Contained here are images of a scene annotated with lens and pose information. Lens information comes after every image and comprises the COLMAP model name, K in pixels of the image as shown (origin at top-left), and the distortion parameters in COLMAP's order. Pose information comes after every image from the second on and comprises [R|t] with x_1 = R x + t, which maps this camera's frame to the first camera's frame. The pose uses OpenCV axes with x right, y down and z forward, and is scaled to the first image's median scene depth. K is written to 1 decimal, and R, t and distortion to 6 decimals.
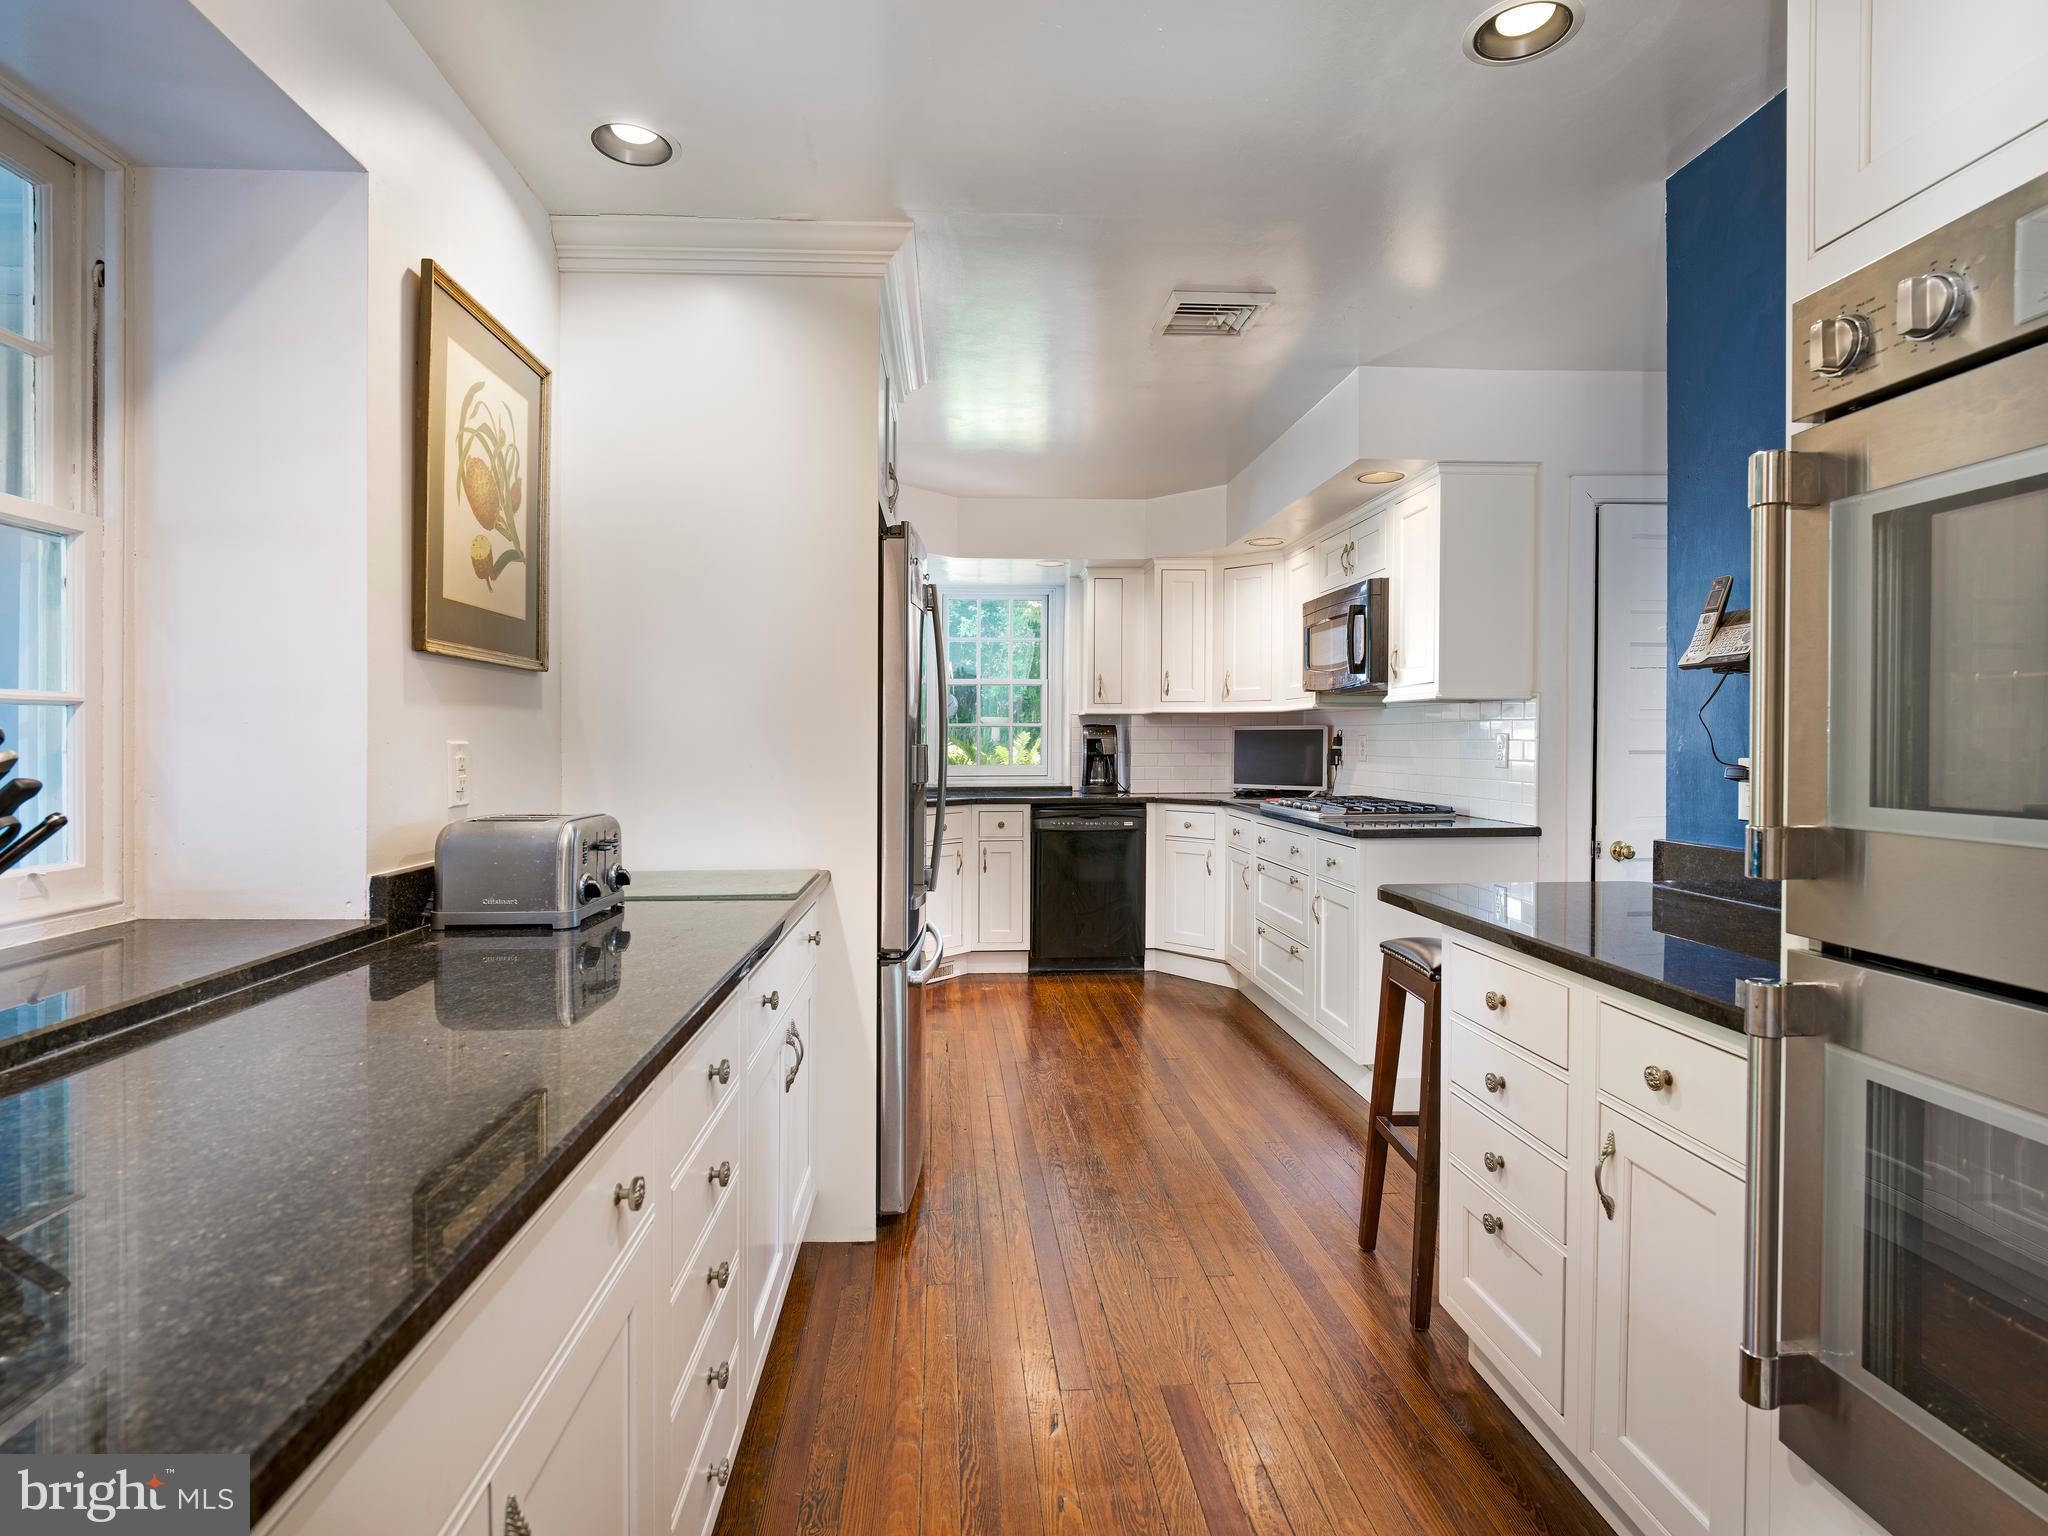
lens RADIAL K [[1072.3, 0, 1021.4], [0, 1072.3, 757.9], [0, 0, 1]] dist [-0.016811, -0.002221]
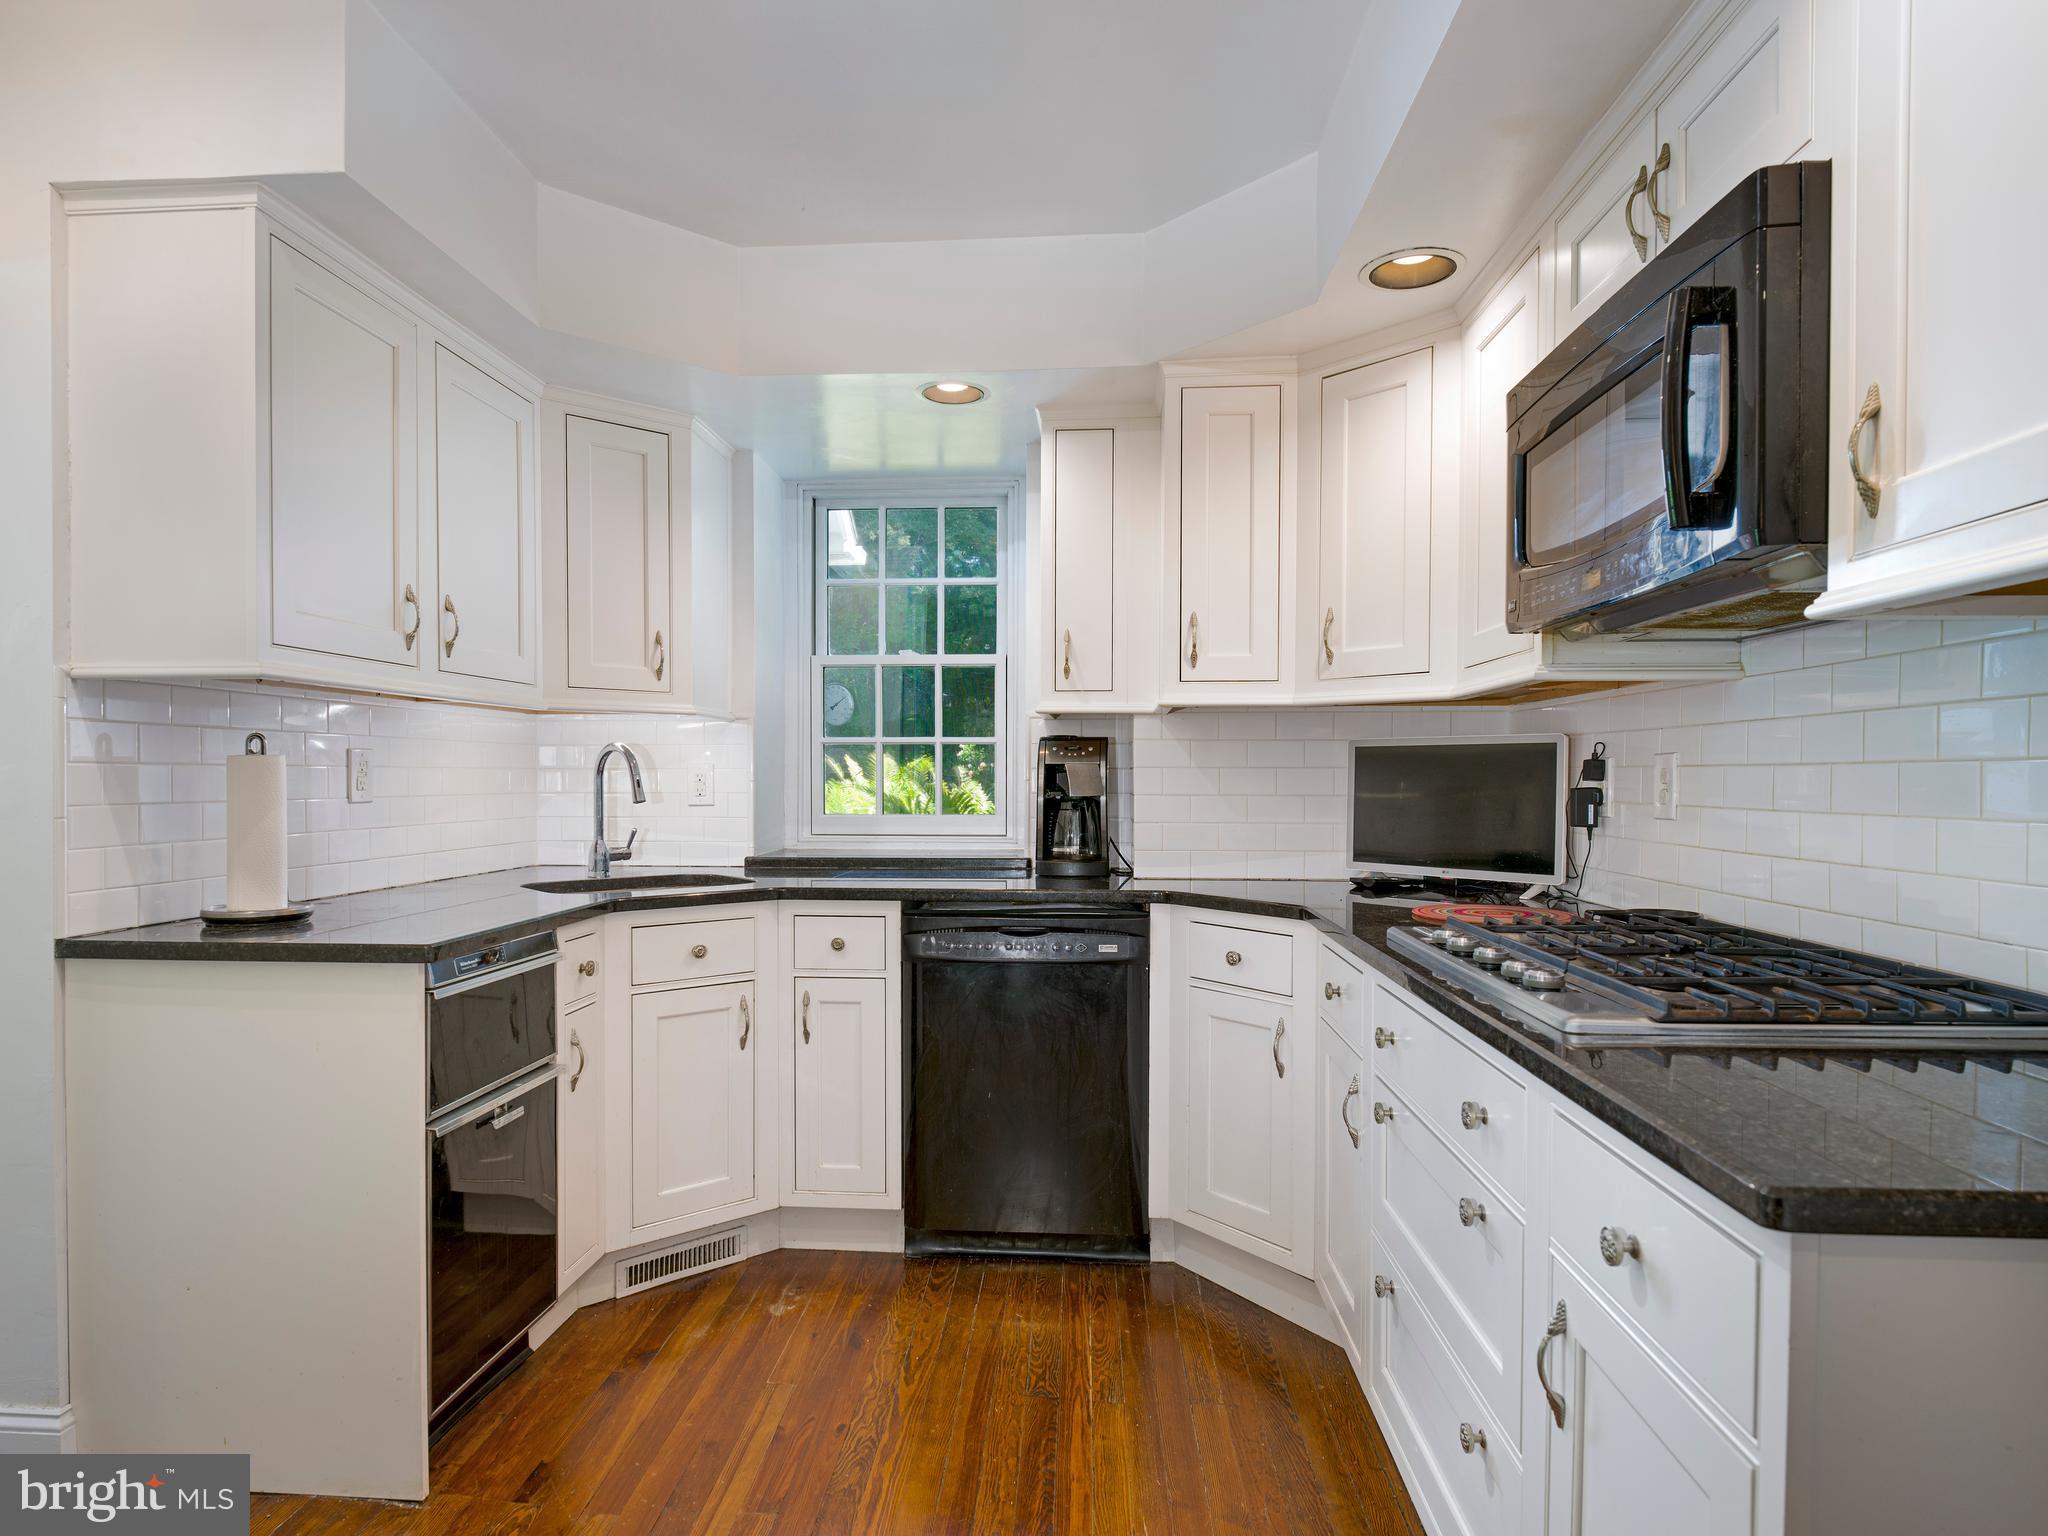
lens RADIAL K [[1222.7, 0, 1021.2], [0, 1222.7, 781.1], [0, 0, 1]] dist [-0.010053, -0.001529]
pose [[0.992766, 0.006842, -0.119868, 0.123924], [-0.008771, 0.999840, -0.015574, -0.001743], [0.119742, 0.016513, 0.992668, 0.473777]]
